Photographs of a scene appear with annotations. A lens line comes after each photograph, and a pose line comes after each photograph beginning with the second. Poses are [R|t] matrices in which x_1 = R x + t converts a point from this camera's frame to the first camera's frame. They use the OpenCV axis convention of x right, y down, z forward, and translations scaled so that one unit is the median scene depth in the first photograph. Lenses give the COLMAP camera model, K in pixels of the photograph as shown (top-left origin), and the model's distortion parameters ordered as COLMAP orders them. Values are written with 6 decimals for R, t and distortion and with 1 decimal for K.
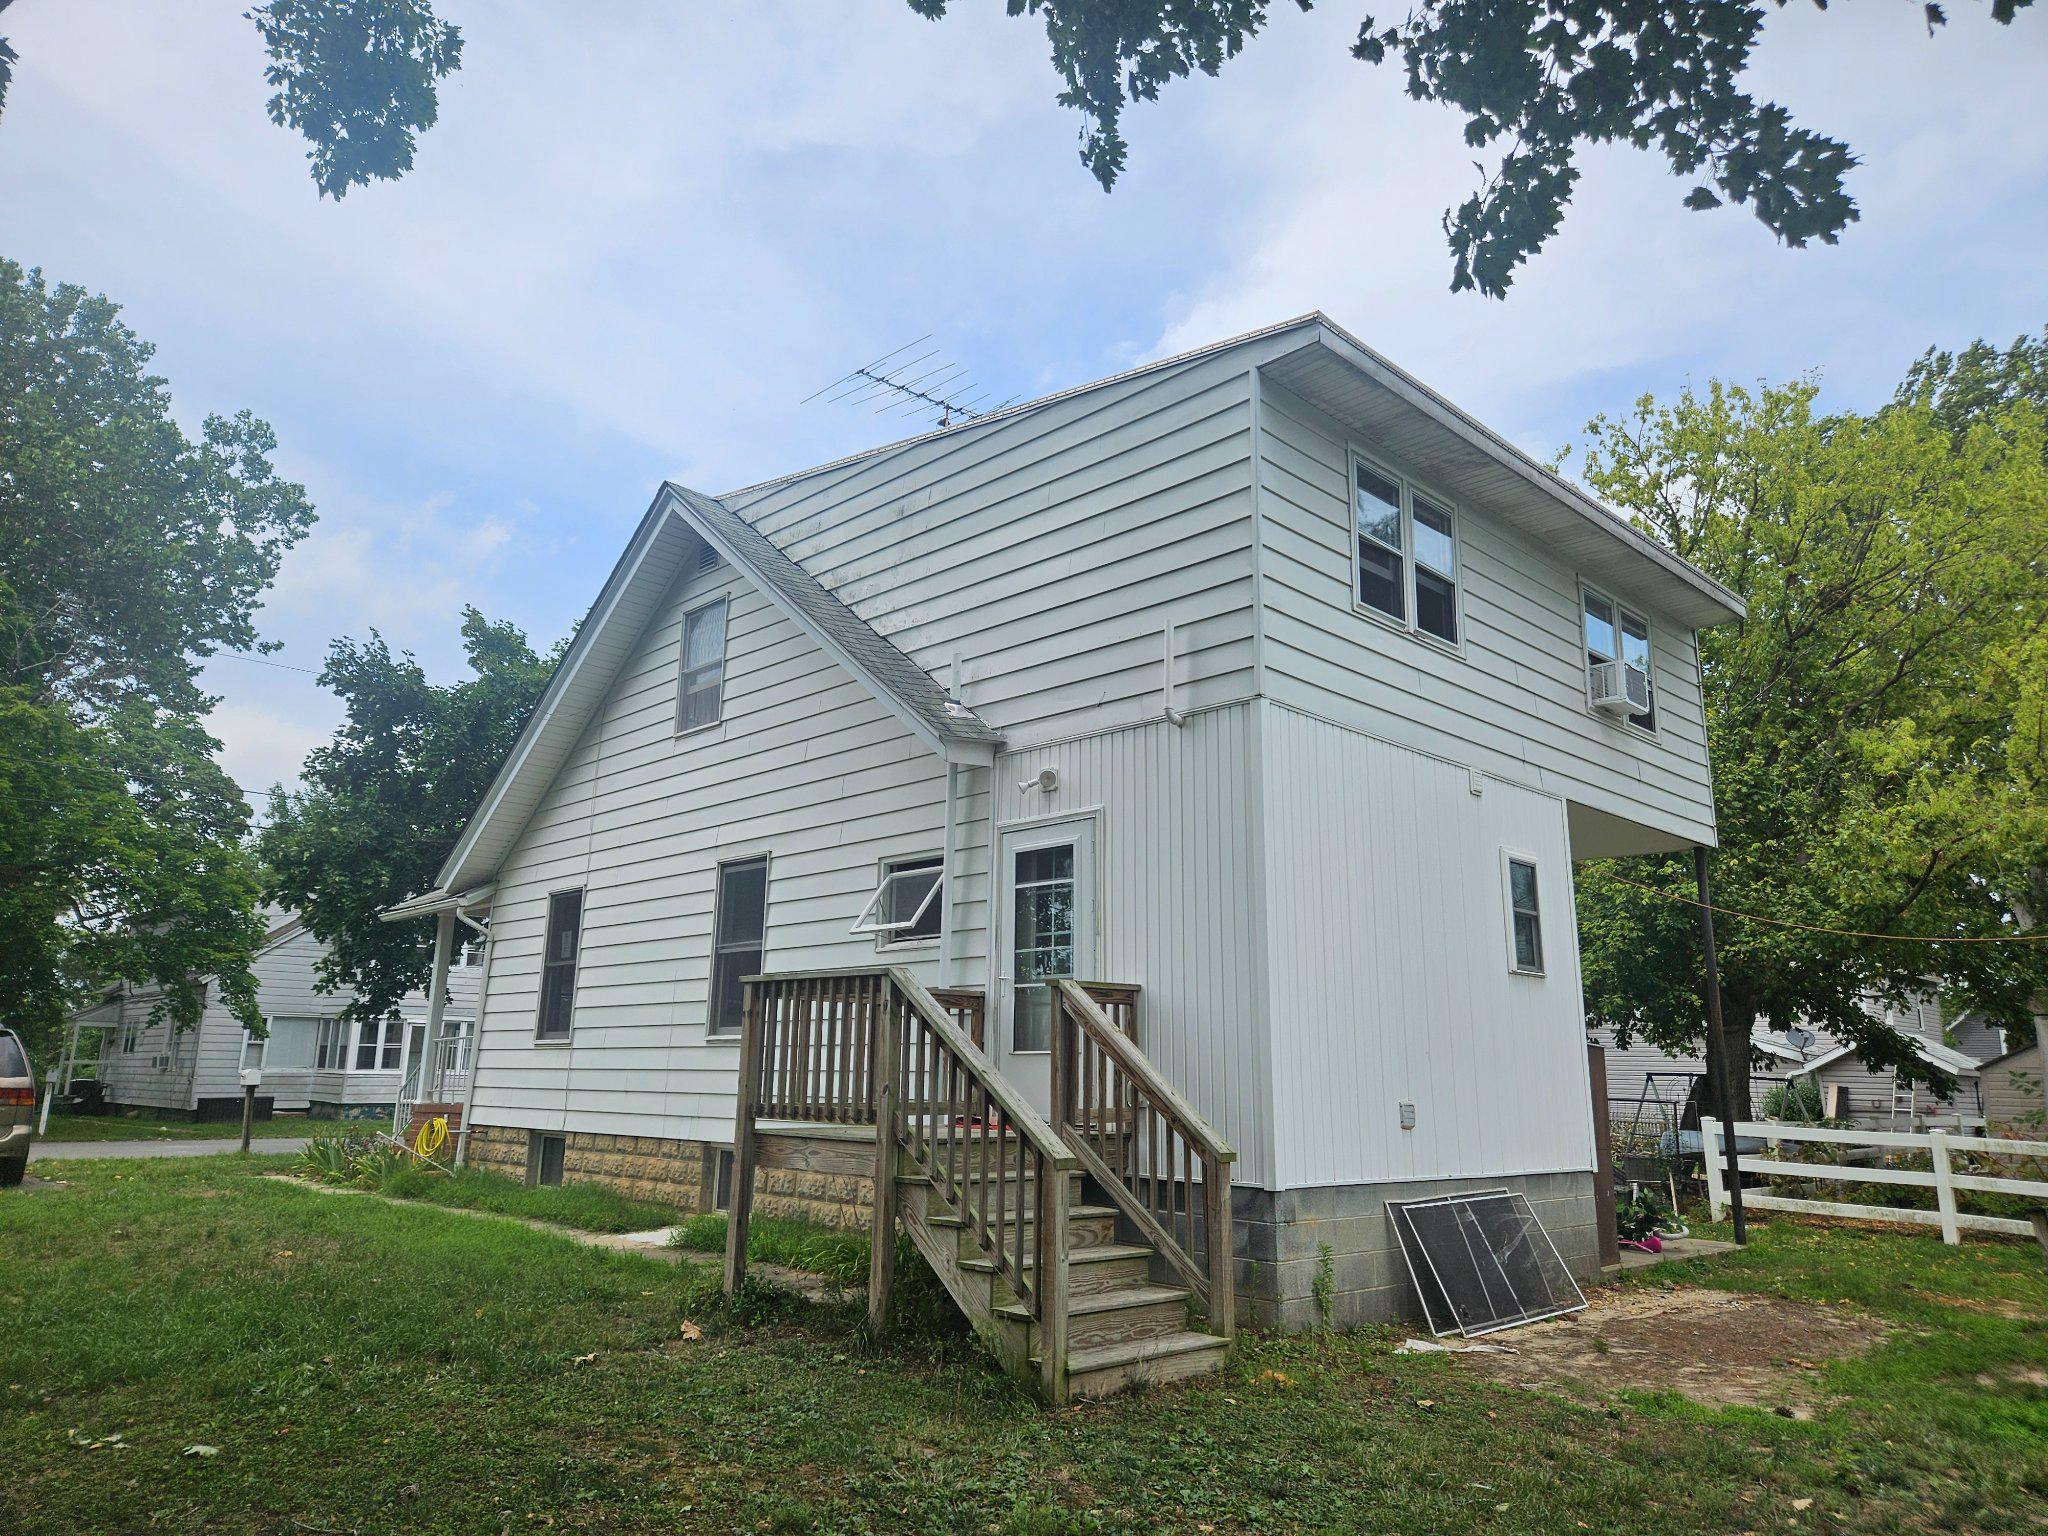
lens RADIAL K [[1374.8, 0, 1016.3], [0, 1374.8, 761.8], [0, 0, 1]] dist [0.071045, -0.062071]
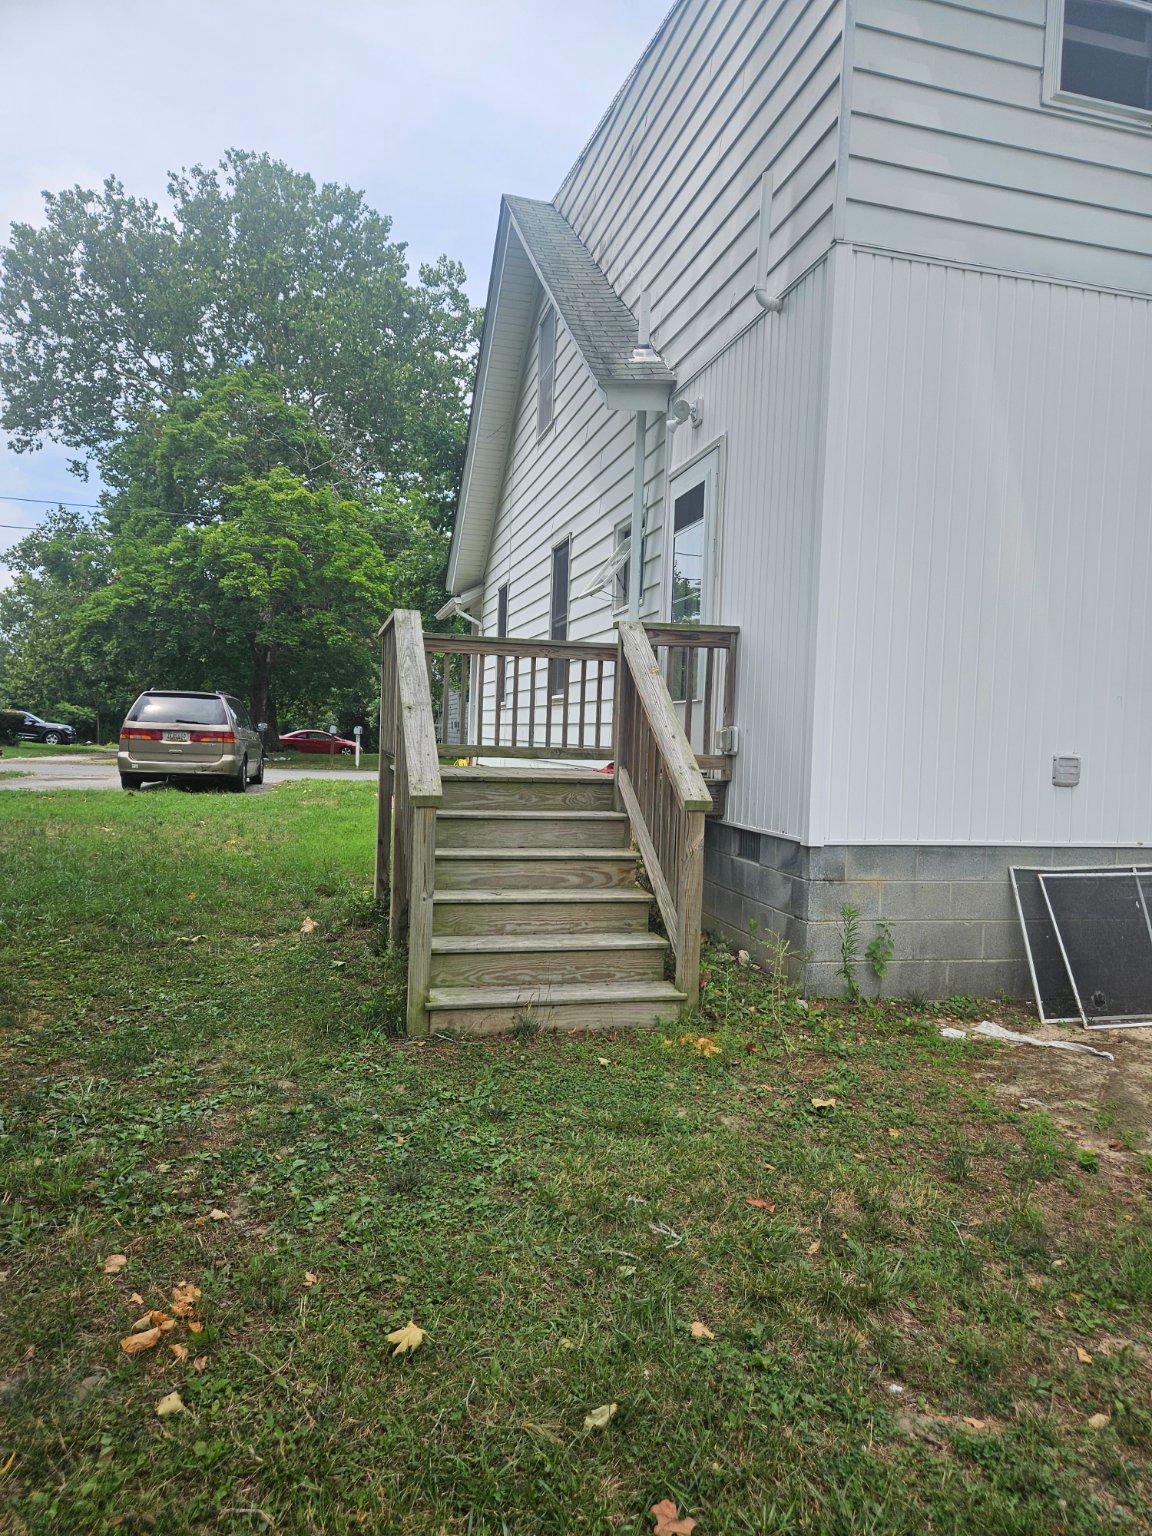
lens RADIAL K [[1031.1, 0, 579.9], [0, 1031.1, 780.2], [0, 0, 1]] dist [0.071045, -0.062071]
pose [[0.872485, 0.033486, -0.487492, 0.356986], [0.091378, 0.968869, 0.230094, 0.099052], [0.480021, -0.245300, 0.842264, 0.366412]]
